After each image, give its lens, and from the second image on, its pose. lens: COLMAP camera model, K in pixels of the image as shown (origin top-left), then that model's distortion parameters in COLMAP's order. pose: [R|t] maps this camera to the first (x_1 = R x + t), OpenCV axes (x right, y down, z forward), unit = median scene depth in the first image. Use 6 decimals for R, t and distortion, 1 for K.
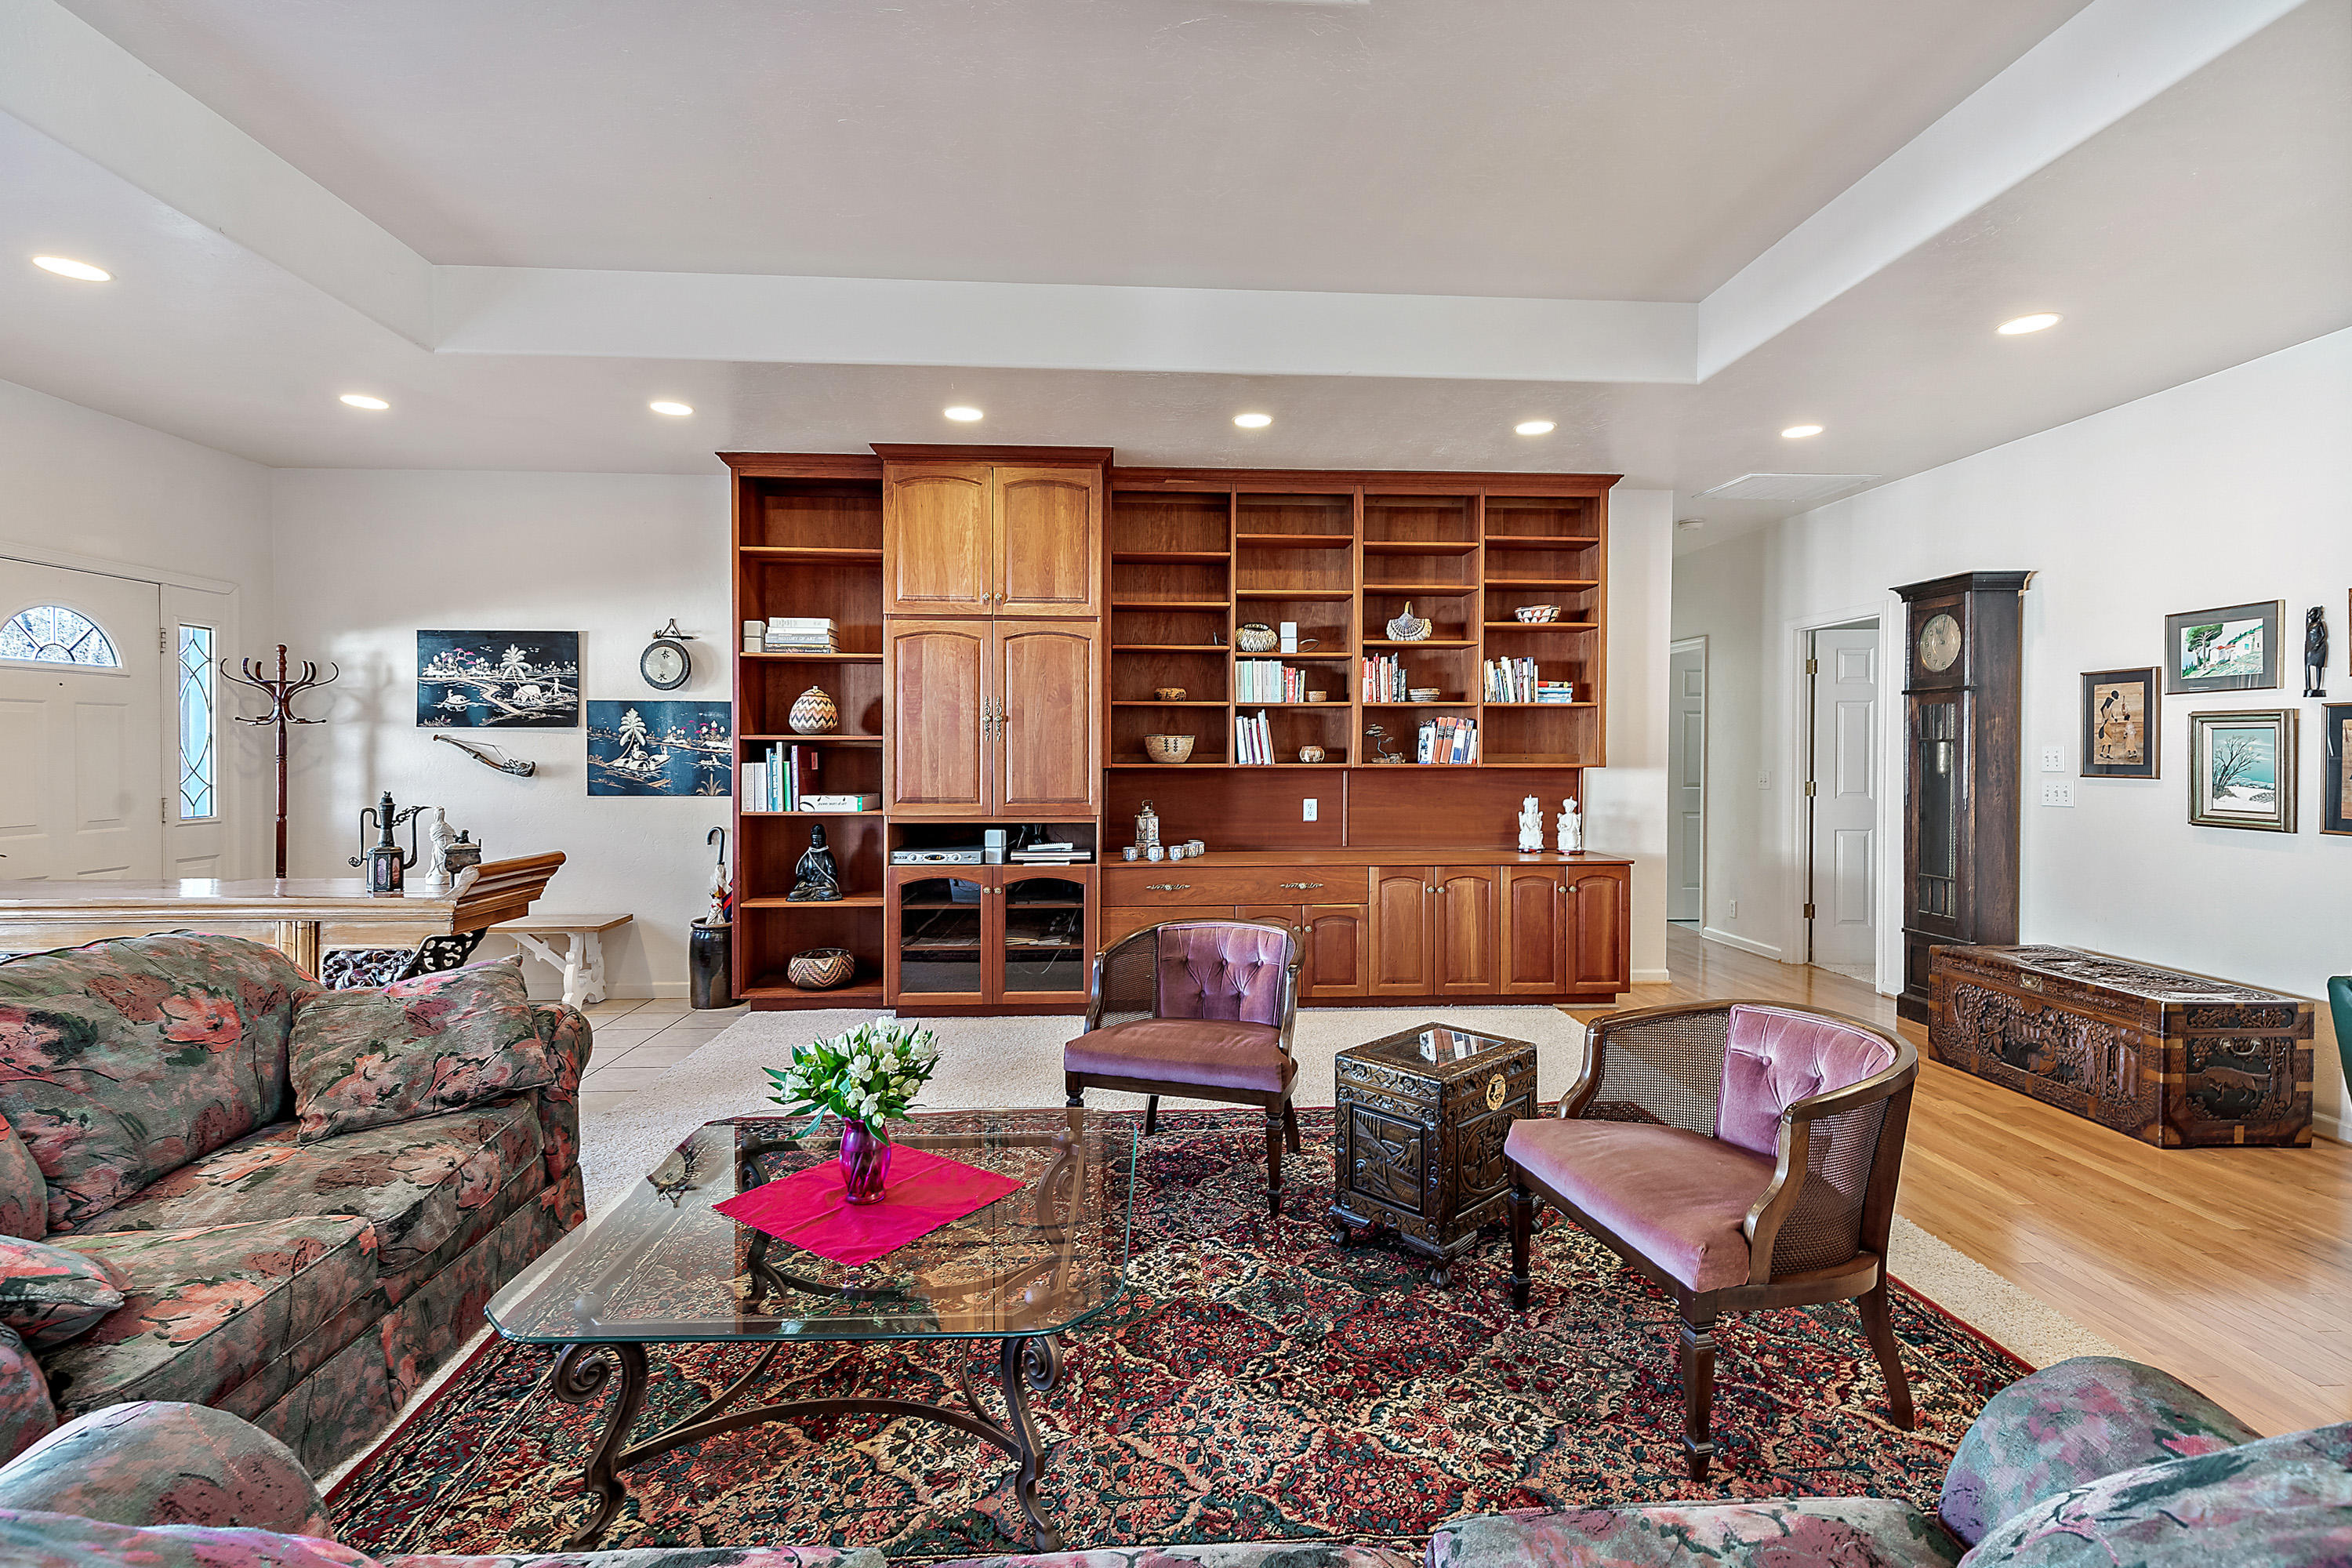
lens RADIAL K [[1081.1, 0, 1187.1], [0, 1081.1, 770.0], [0, 0, 1]] dist [0.006589, -0.001283]
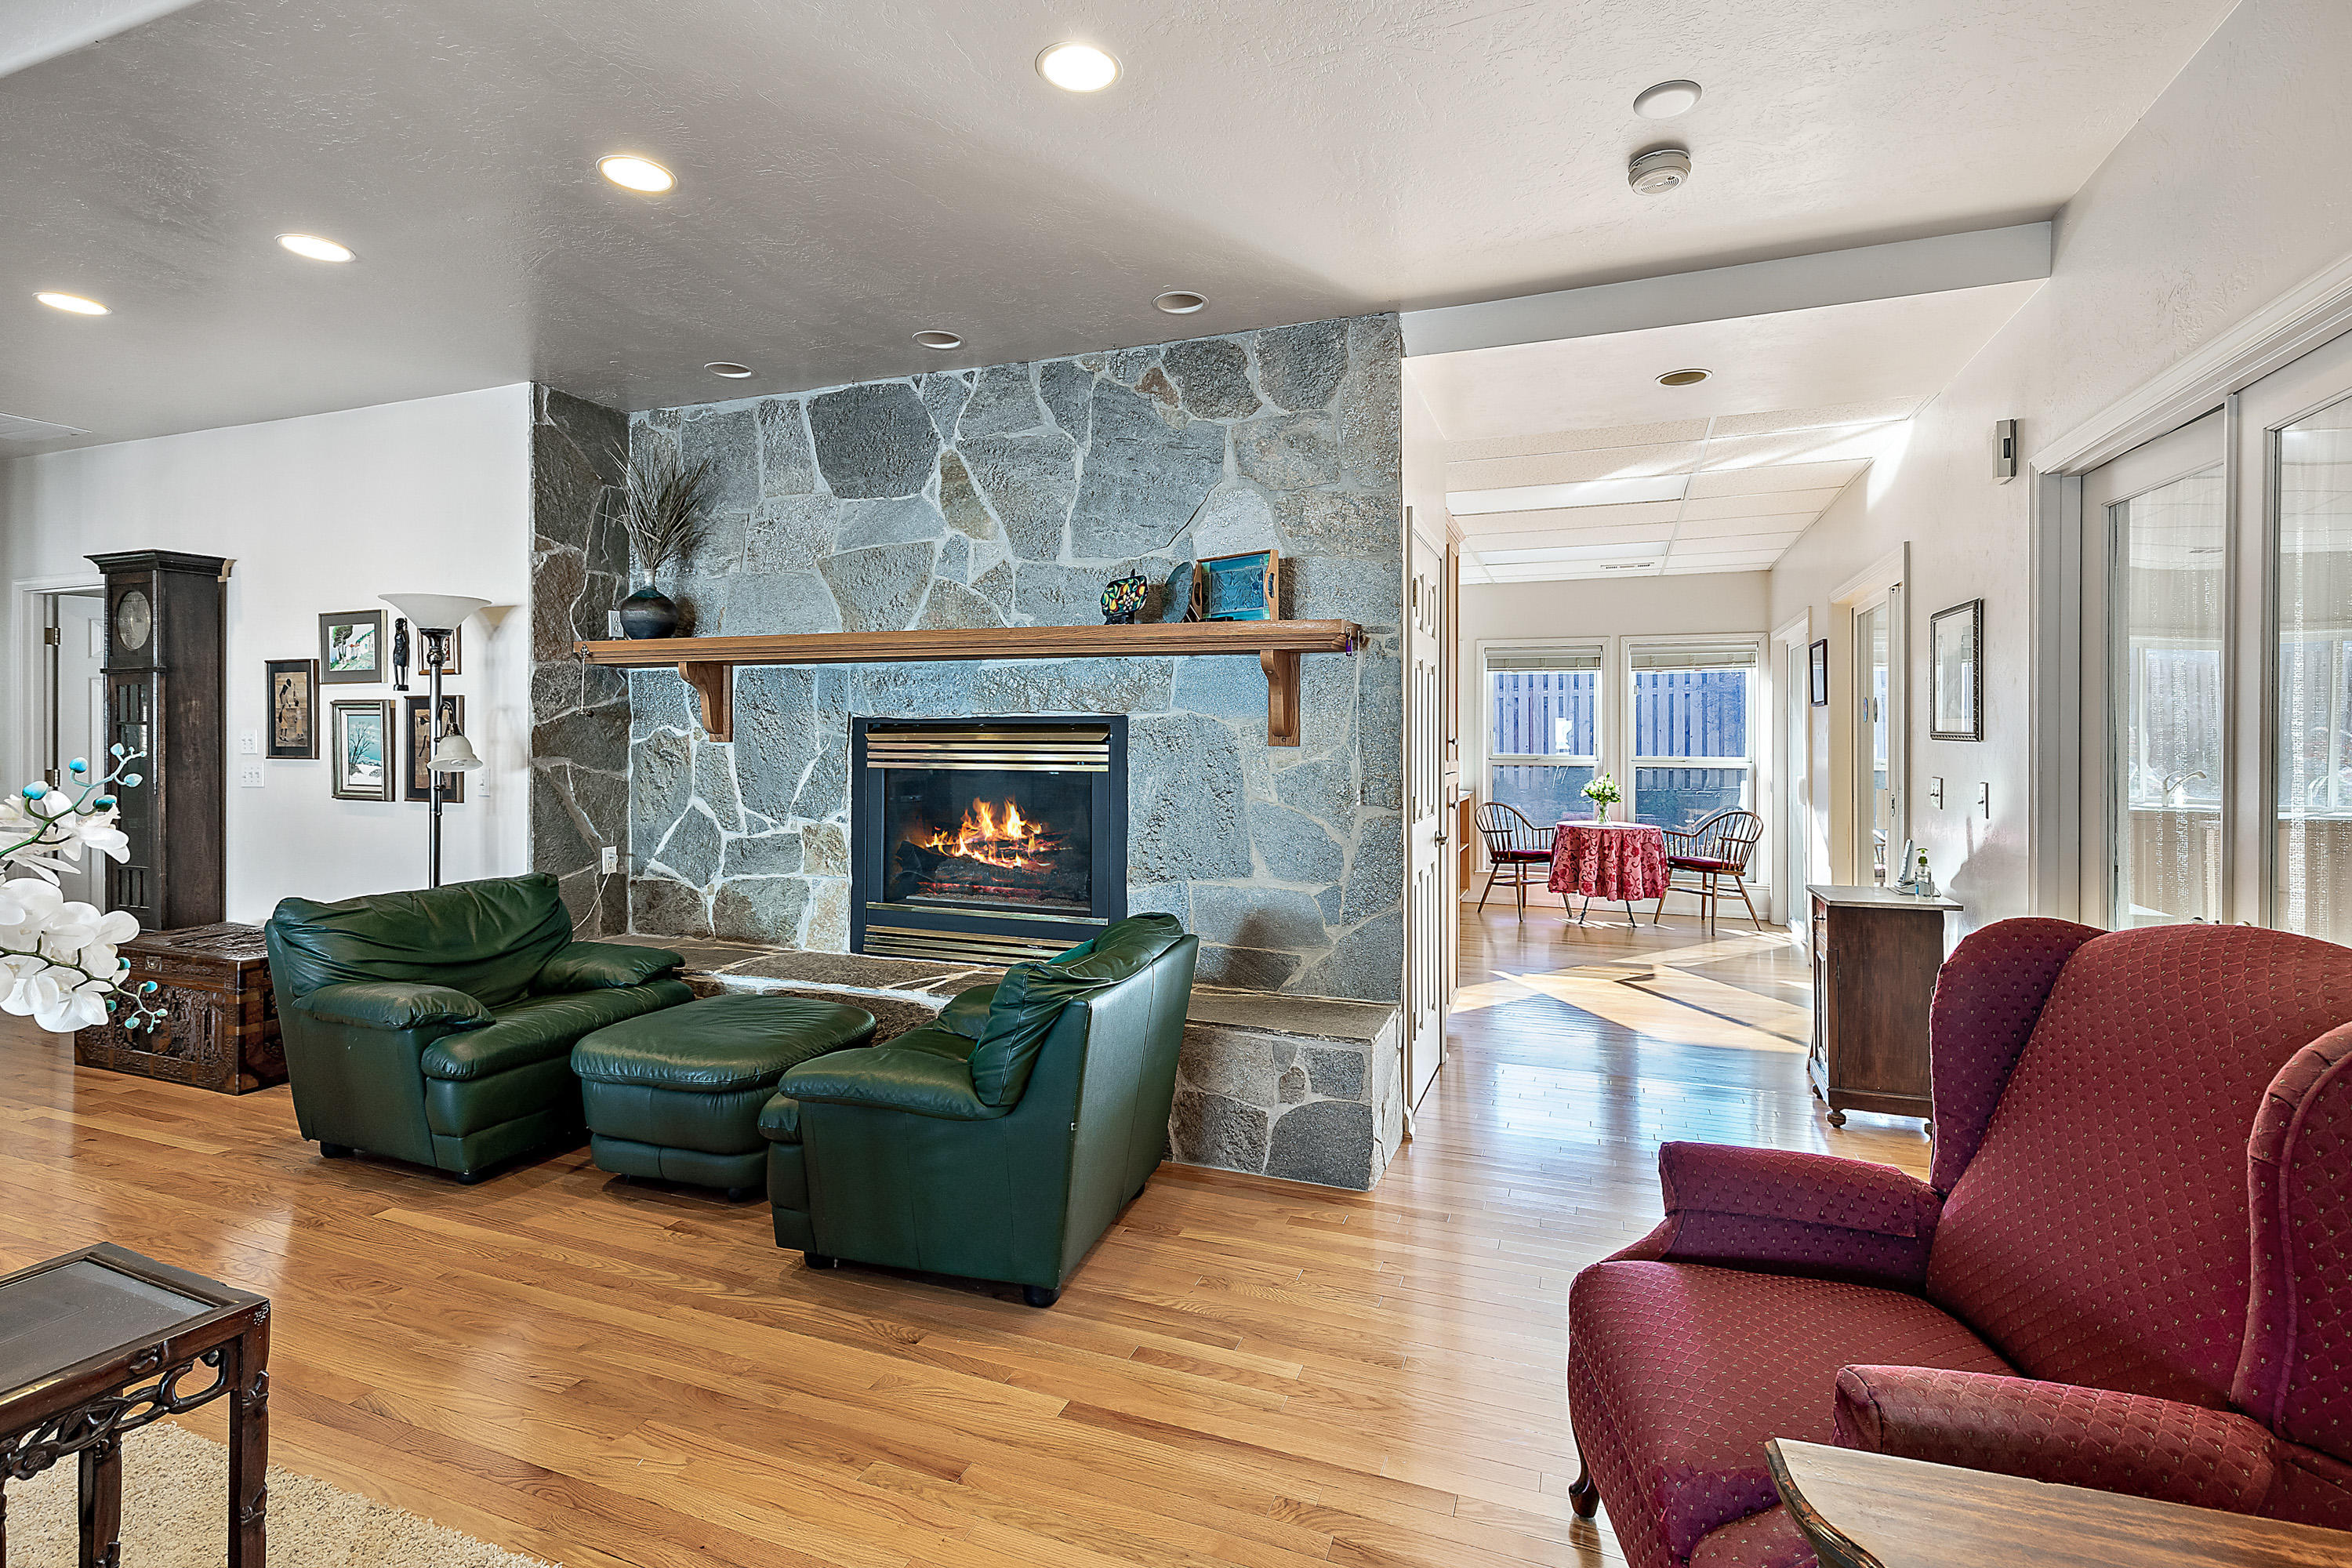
lens RADIAL K [[1081.1, 0, 1198.0], [0, 1081.1, 735.2], [0, 0, 1]] dist [0.006589, -0.001283]
pose [[0.408594, 0.005892, 0.912697, 0.273870], [0.012809, 0.999844, -0.012189, 0.009975], [-0.912626, 0.016671, 0.408455, -0.322305]]
